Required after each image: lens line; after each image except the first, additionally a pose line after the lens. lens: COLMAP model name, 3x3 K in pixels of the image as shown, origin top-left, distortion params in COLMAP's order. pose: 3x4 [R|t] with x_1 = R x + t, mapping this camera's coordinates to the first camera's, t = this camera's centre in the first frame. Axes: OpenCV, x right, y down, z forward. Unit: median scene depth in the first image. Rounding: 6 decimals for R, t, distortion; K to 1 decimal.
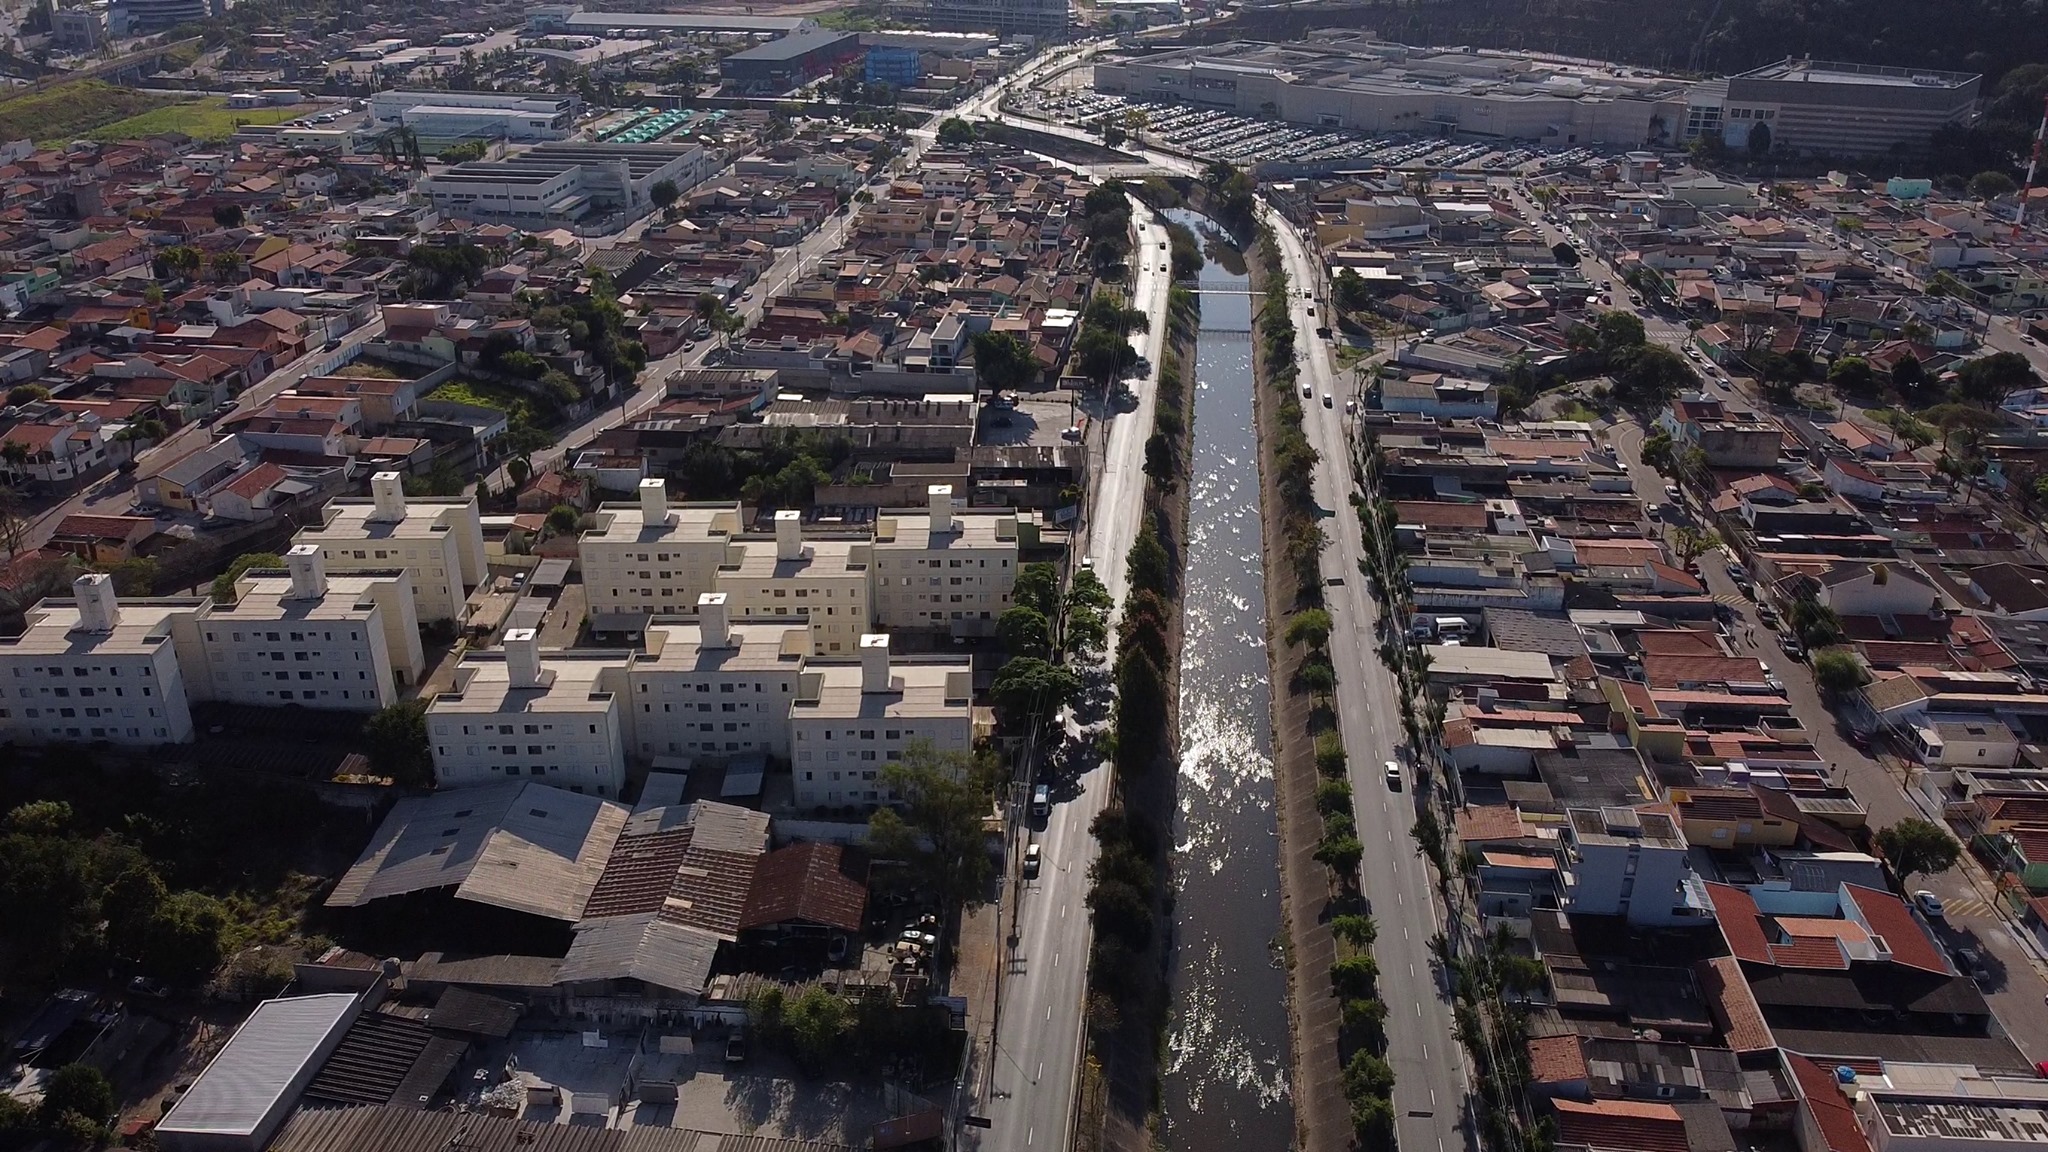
lens RADIAL K [[1621.0, 0, 1016.2], [0, 1621.0, 571.1], [0, 0, 1]] dist [0.000492, -0.008991]
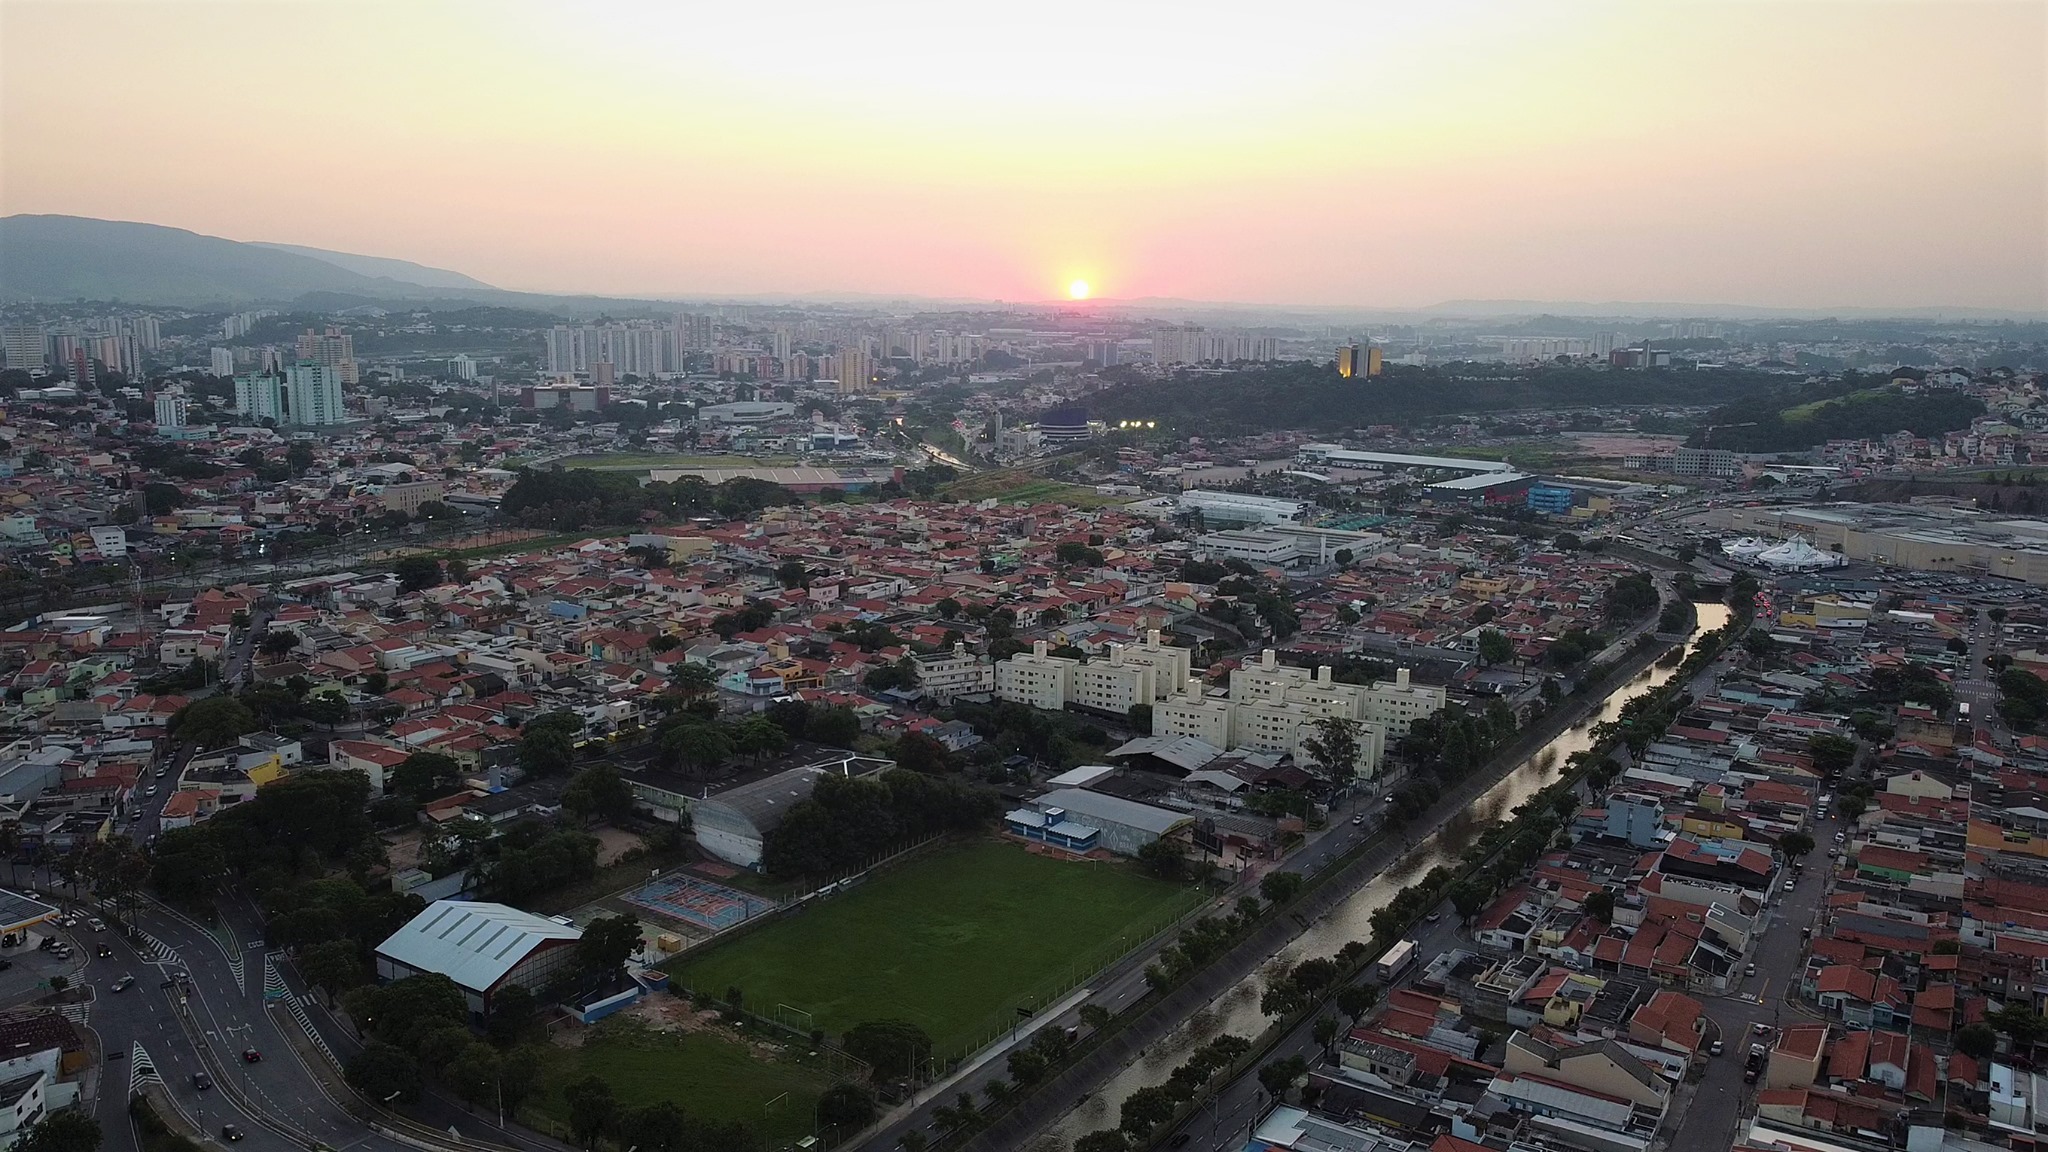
lens RADIAL K [[1621.0, 0, 1016.2], [0, 1621.0, 571.1], [0, 0, 1]] dist [0.000492, -0.008991]
pose [[0.888596, 0.088109, -0.450149, 0.206840], [-0.201793, 0.956399, -0.211141, 0.173977], [0.411919, 0.278456, 0.867632, -0.488462]]
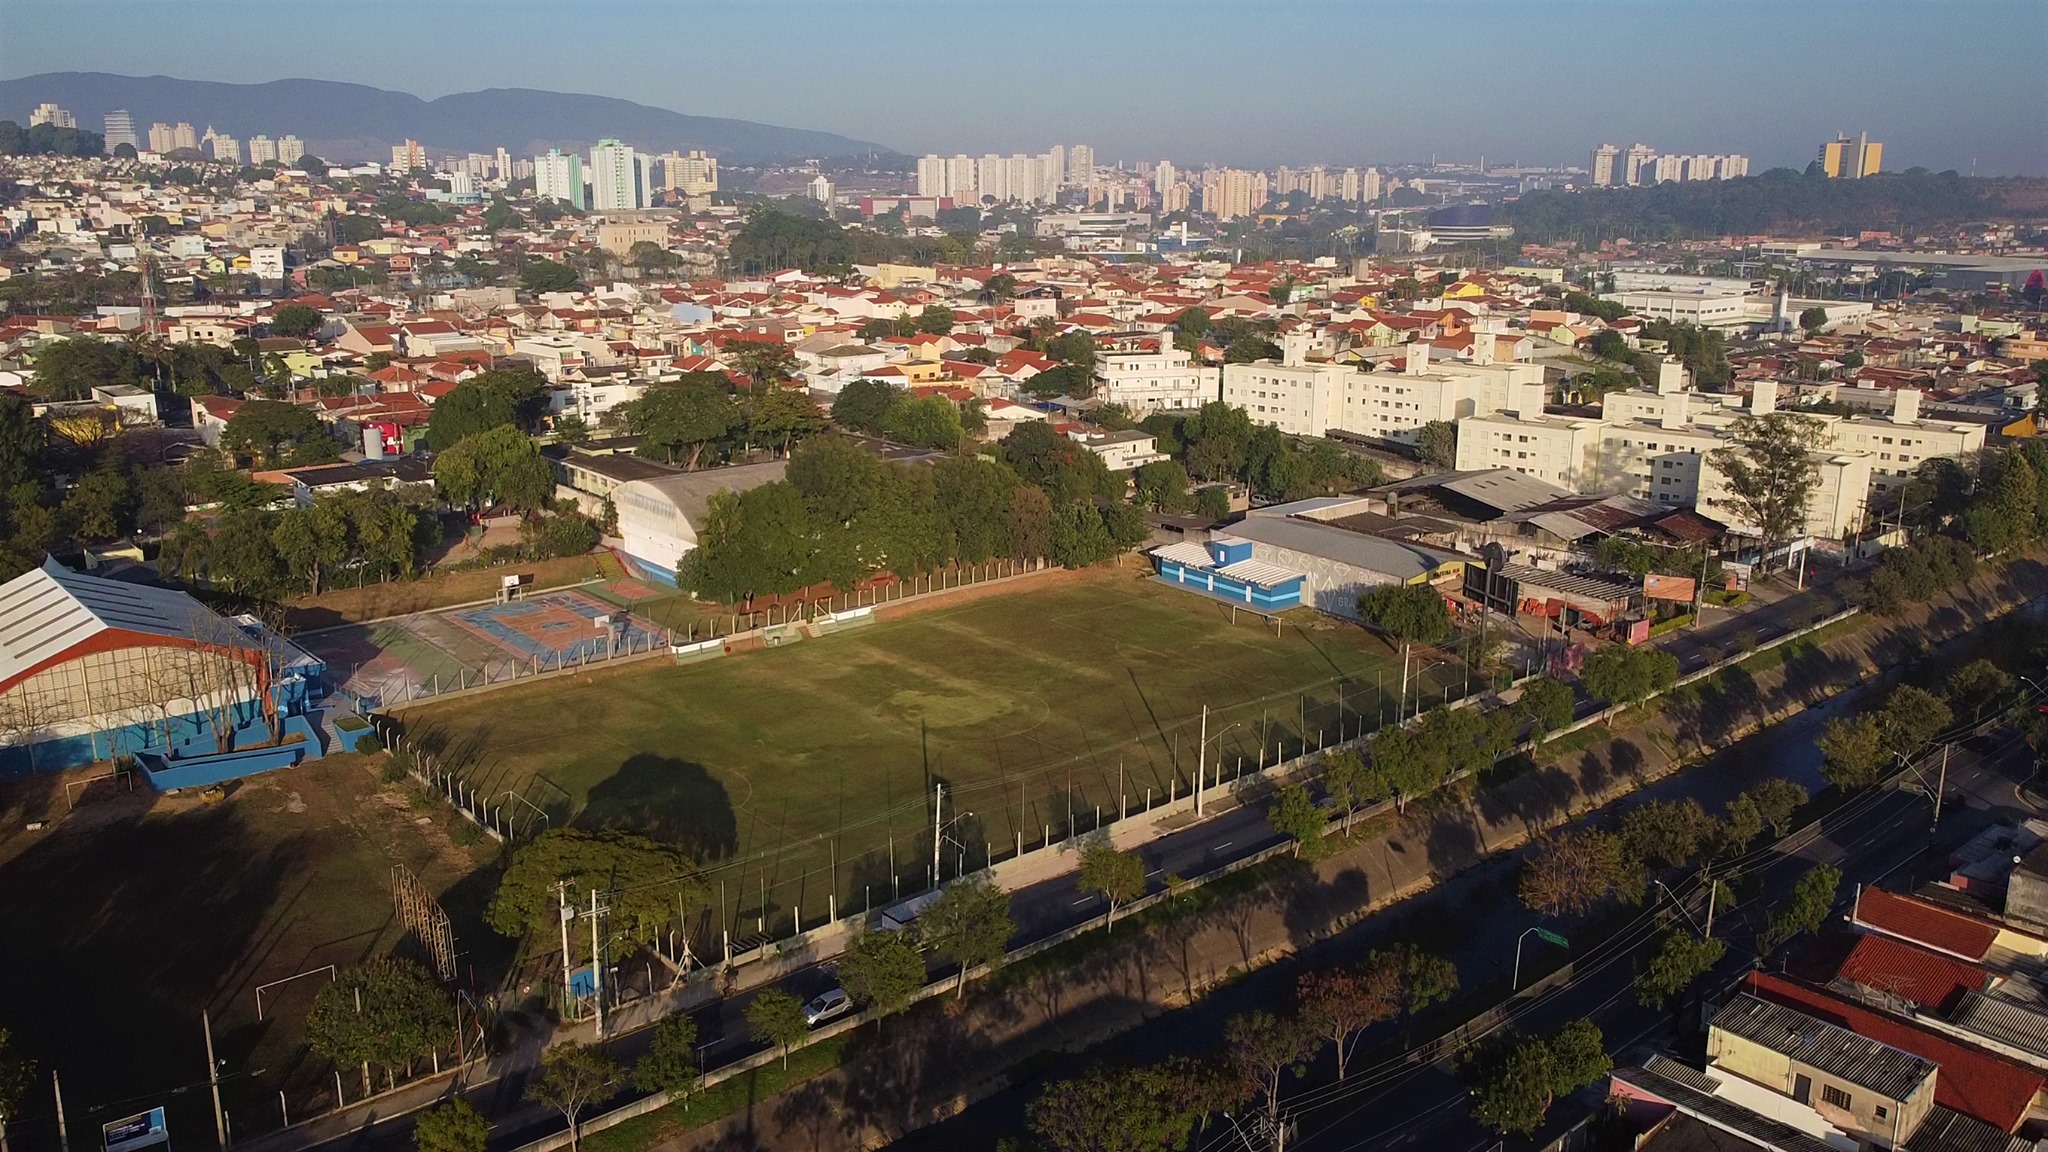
lens RADIAL K [[1616.9, 0, 1024.0], [0, 1616.9, 576.0], [0, 0, 1]] dist [-0.004966, 0.001853]
pose [[0.743124, 0.161267, -0.649430, 0.127577], [-0.282653, 0.955341, -0.086201, 0.179828], [0.606526, 0.247622, 0.755519, -0.128947]]
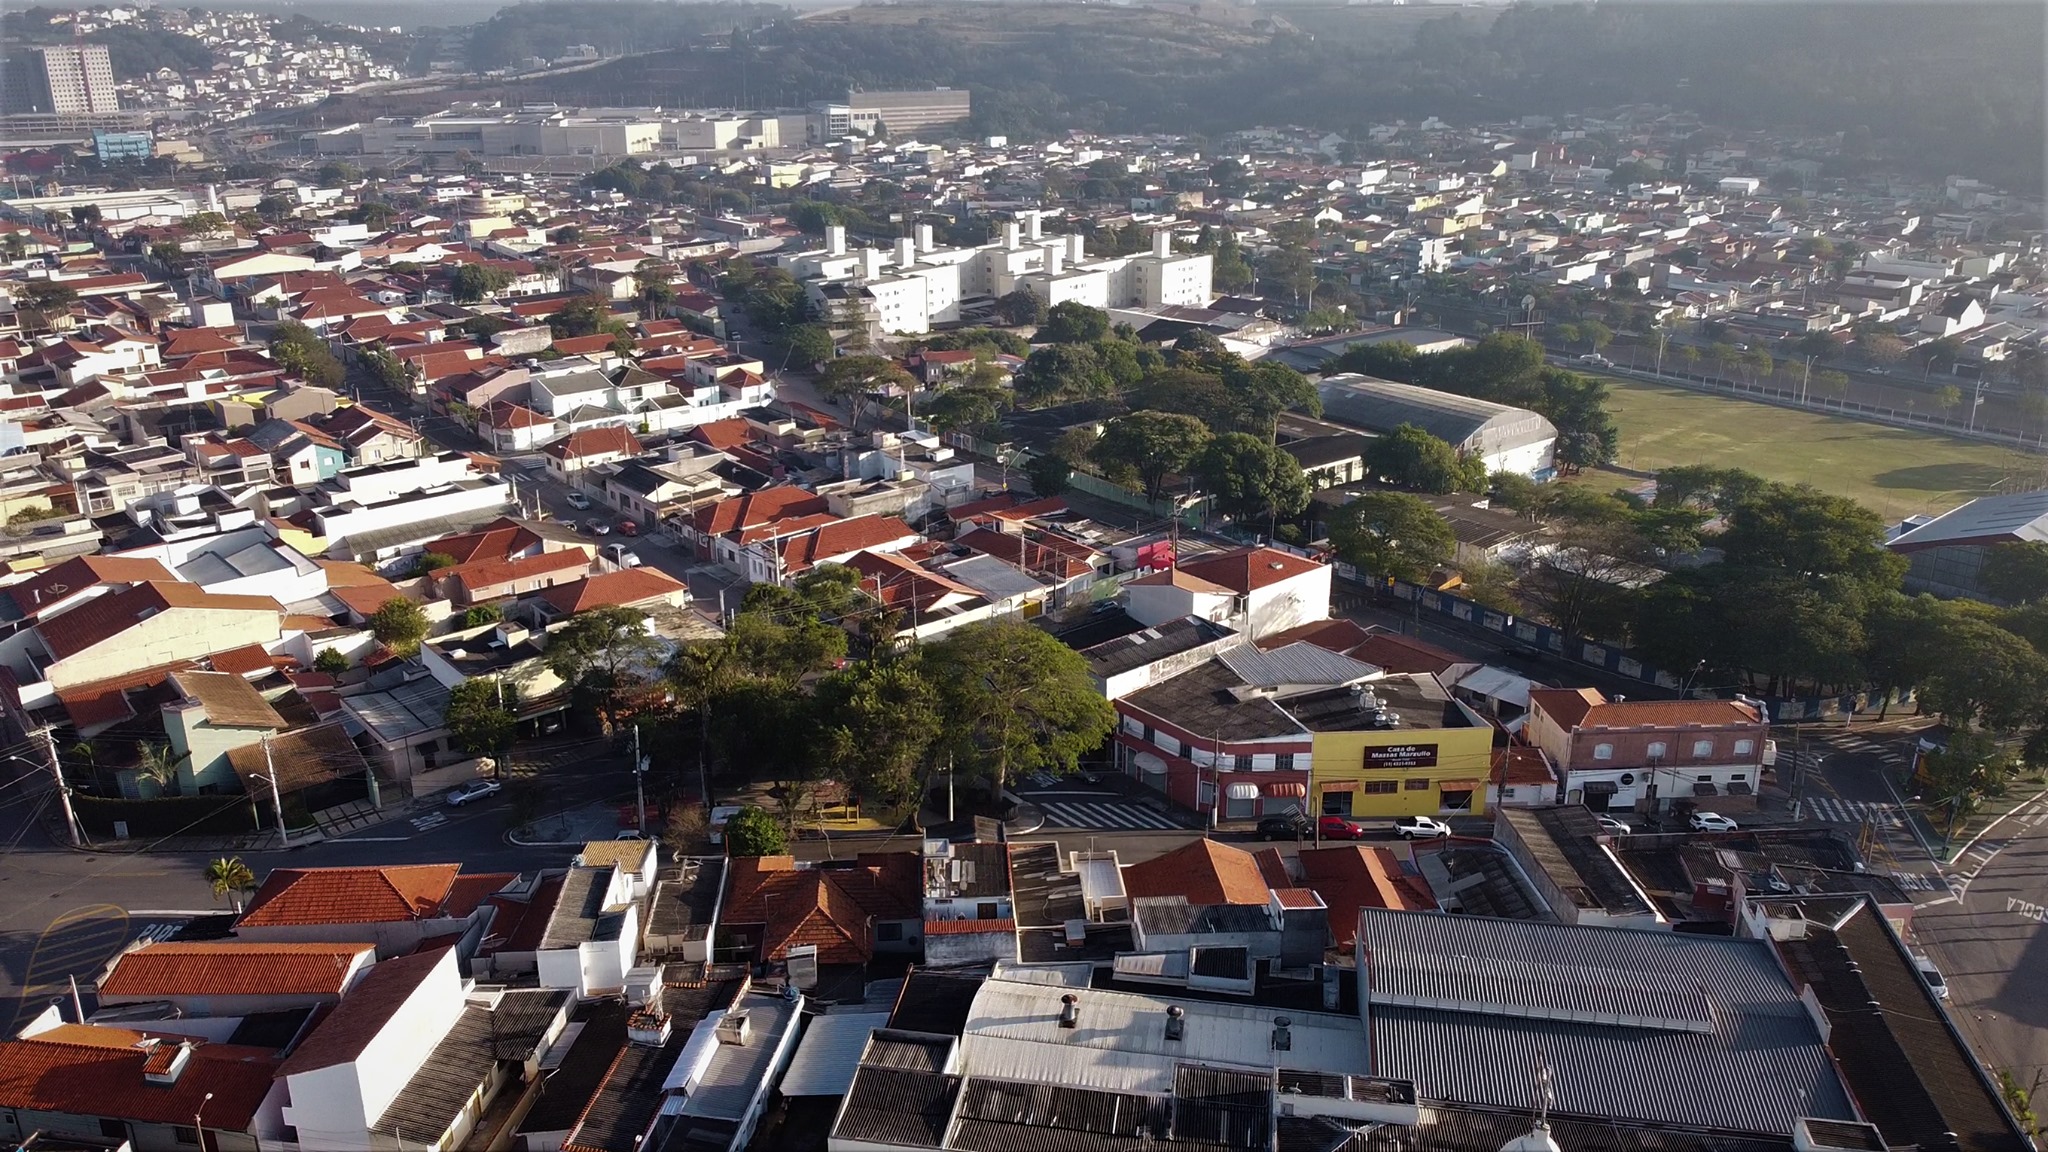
lens RADIAL K [[1616.9, 0, 1024.0], [0, 1616.9, 576.0], [0, 0, 1]] dist [-0.004966, 0.001853]
pose [[0.676041, -0.252617, 0.692208, -0.703158], [0.315676, 0.948117, 0.037706, 0.128605], [-0.665820, 0.193023, 0.720712, -0.114550]]
